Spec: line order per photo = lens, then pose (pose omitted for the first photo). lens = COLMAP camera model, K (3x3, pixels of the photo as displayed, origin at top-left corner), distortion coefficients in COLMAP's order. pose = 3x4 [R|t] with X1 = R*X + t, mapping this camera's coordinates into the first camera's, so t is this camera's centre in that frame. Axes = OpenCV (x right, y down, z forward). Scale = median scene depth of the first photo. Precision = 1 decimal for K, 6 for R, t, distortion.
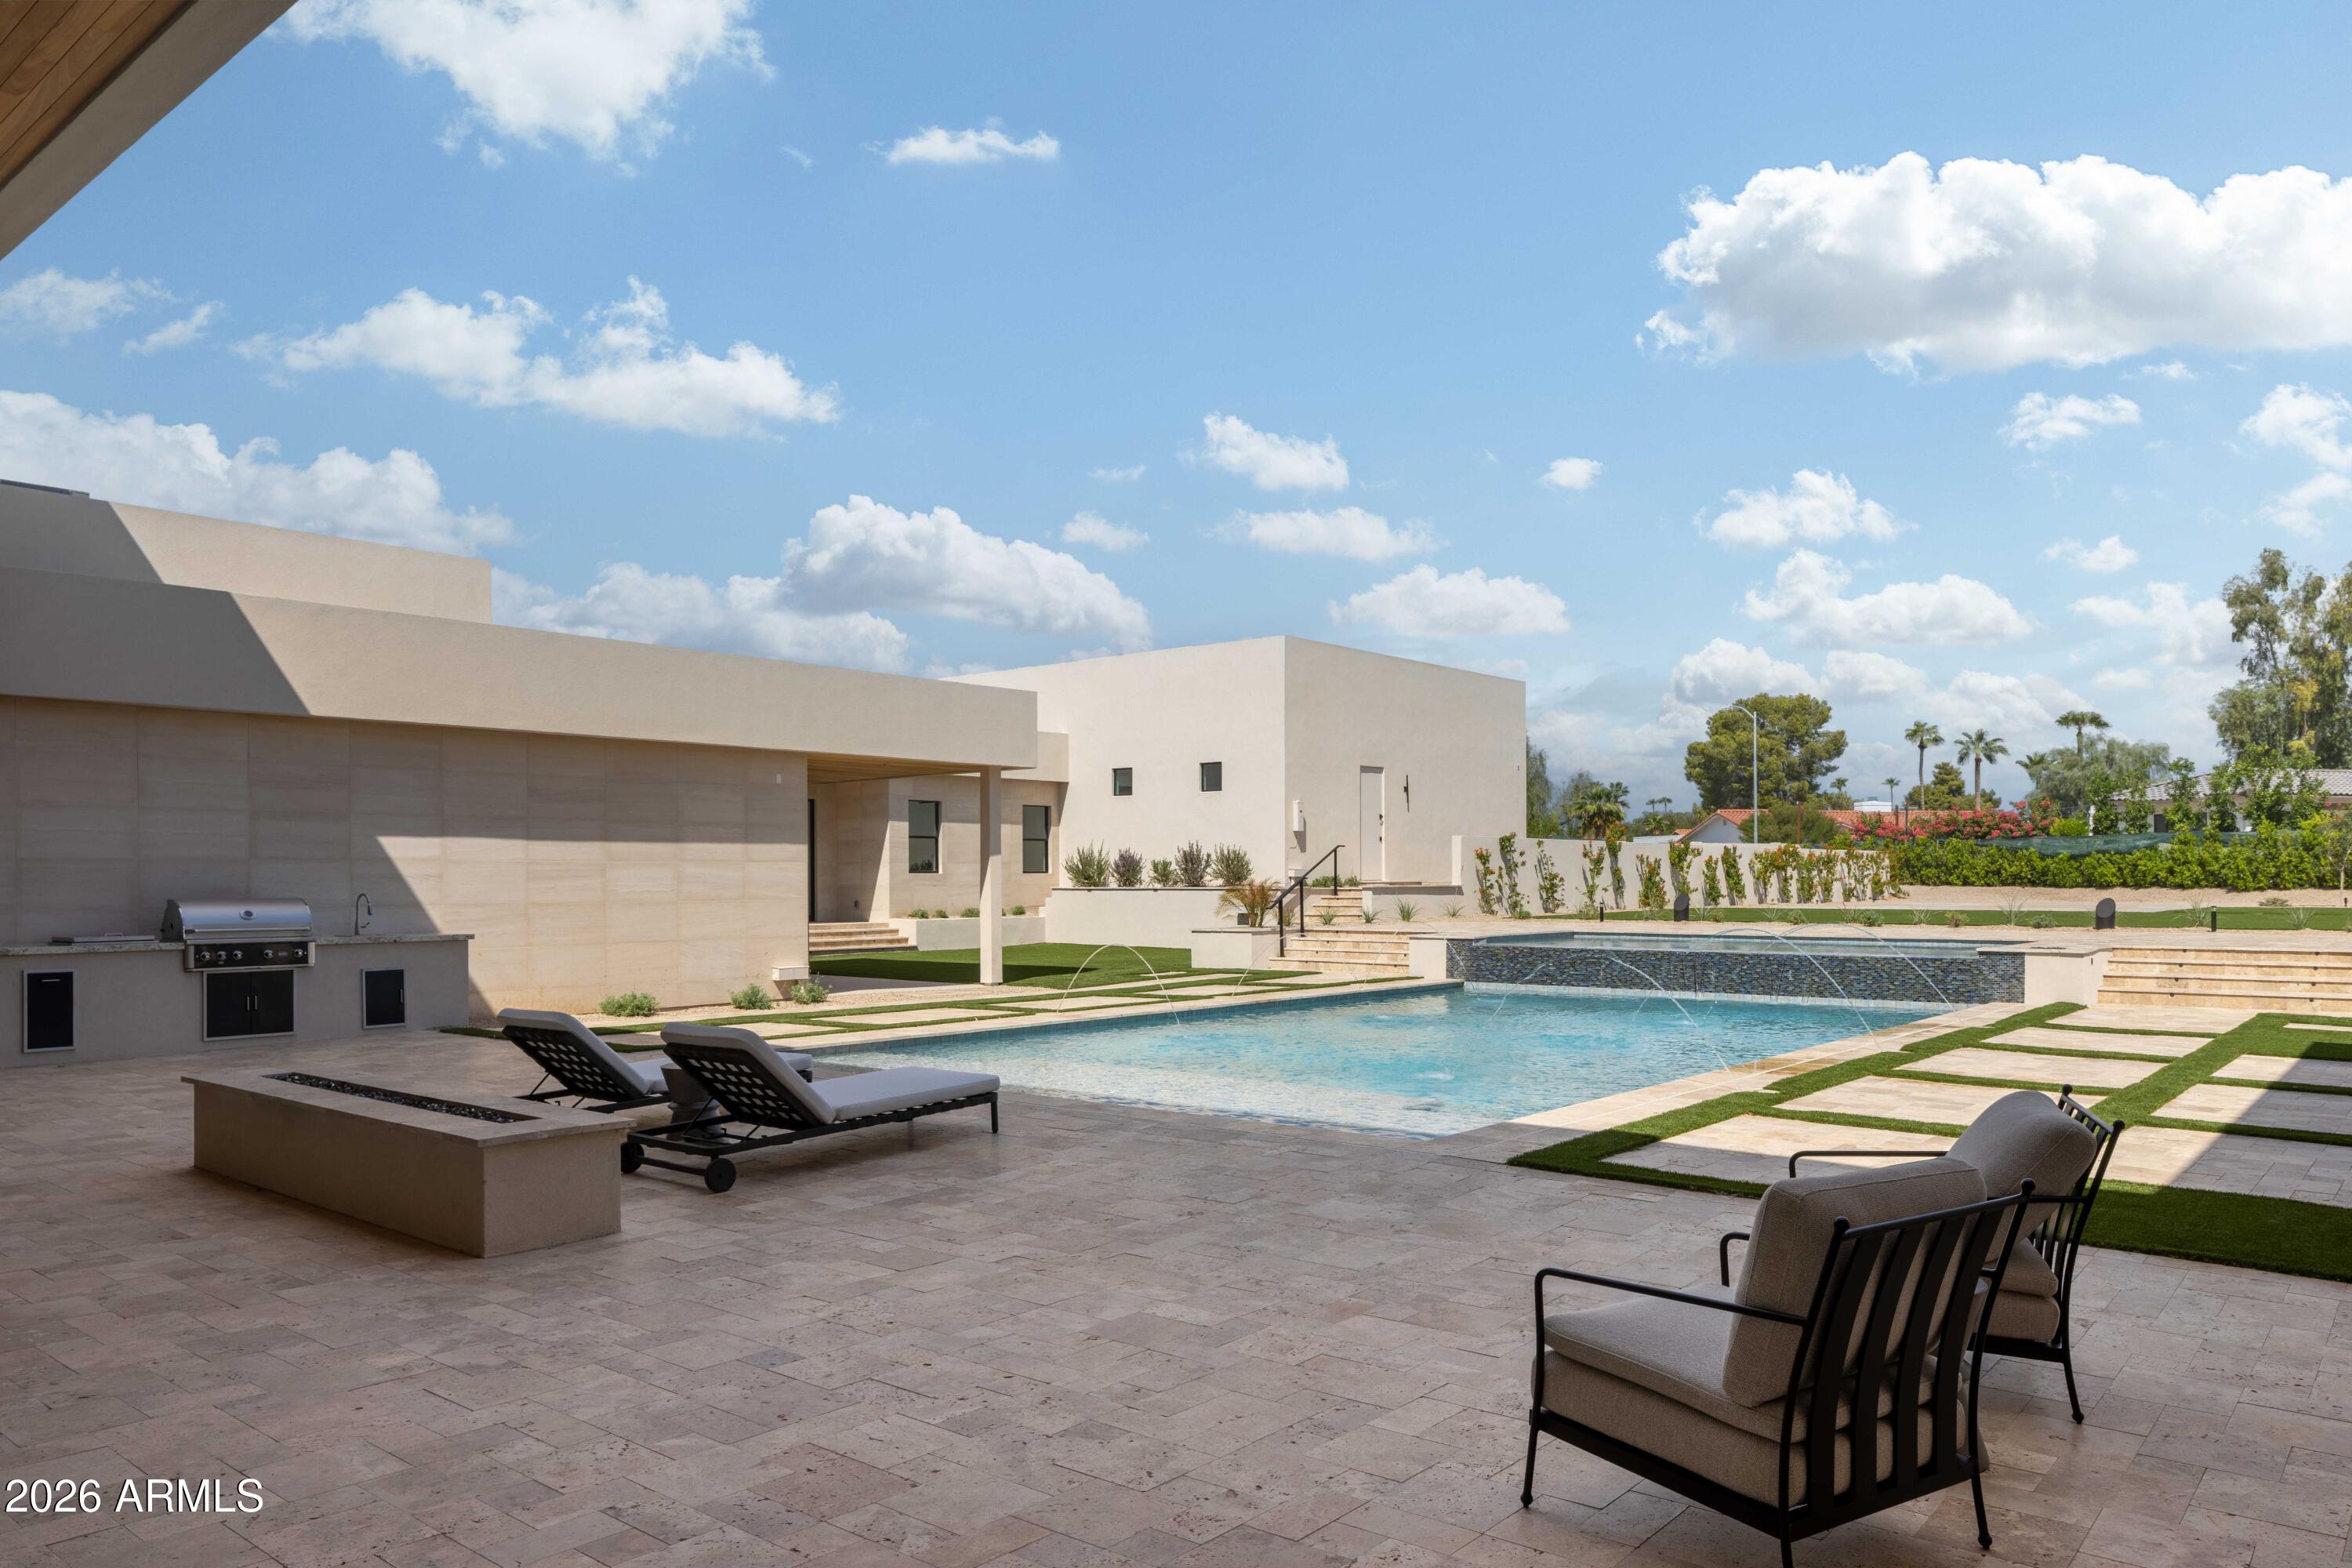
lens RADIAL K [[1591.8, 0, 1178.1], [0, 1591.8, 921.8], [0, 0, 1]] dist [-0.003242, -0.005151]
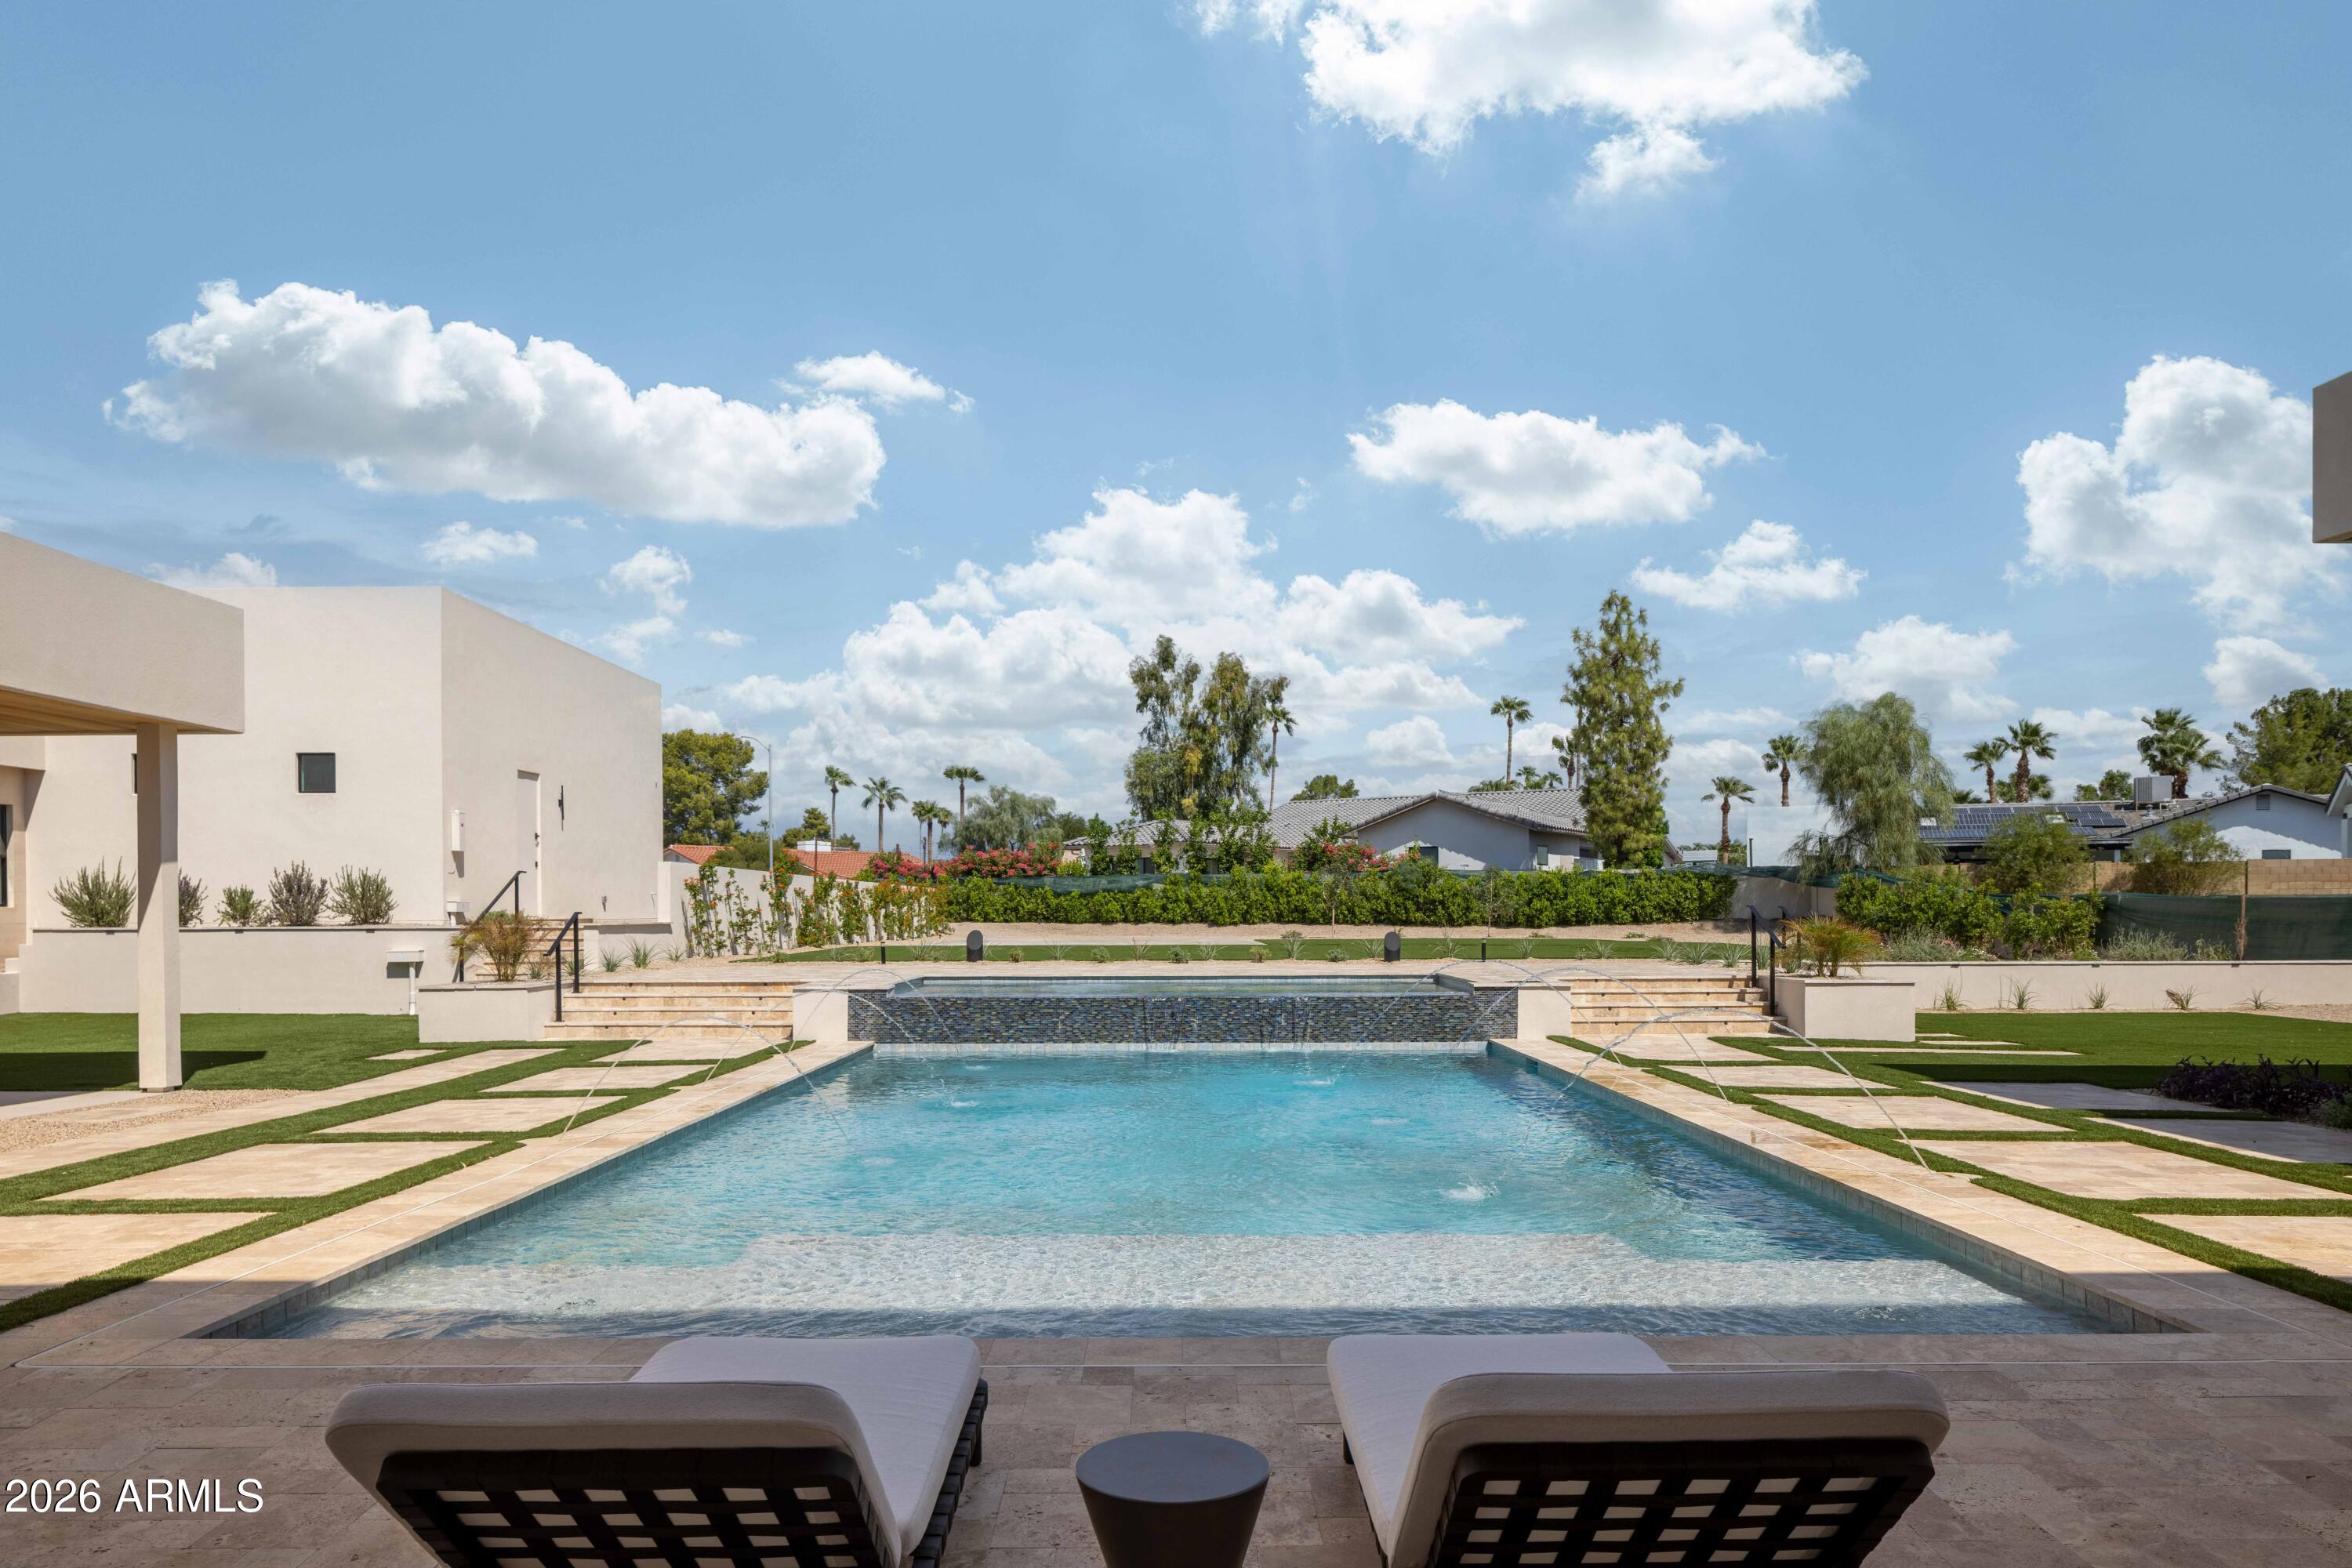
lens RADIAL K [[1591.8, 0, 1178.1], [0, 1591.8, 921.8], [0, 0, 1]] dist [-0.003242, -0.005151]
pose [[0.771004, -0.003361, 0.636821, -0.131972], [0.018530, 0.999681, -0.017158, -0.004137], [-0.636560, 0.025029, 0.770821, 0.190569]]
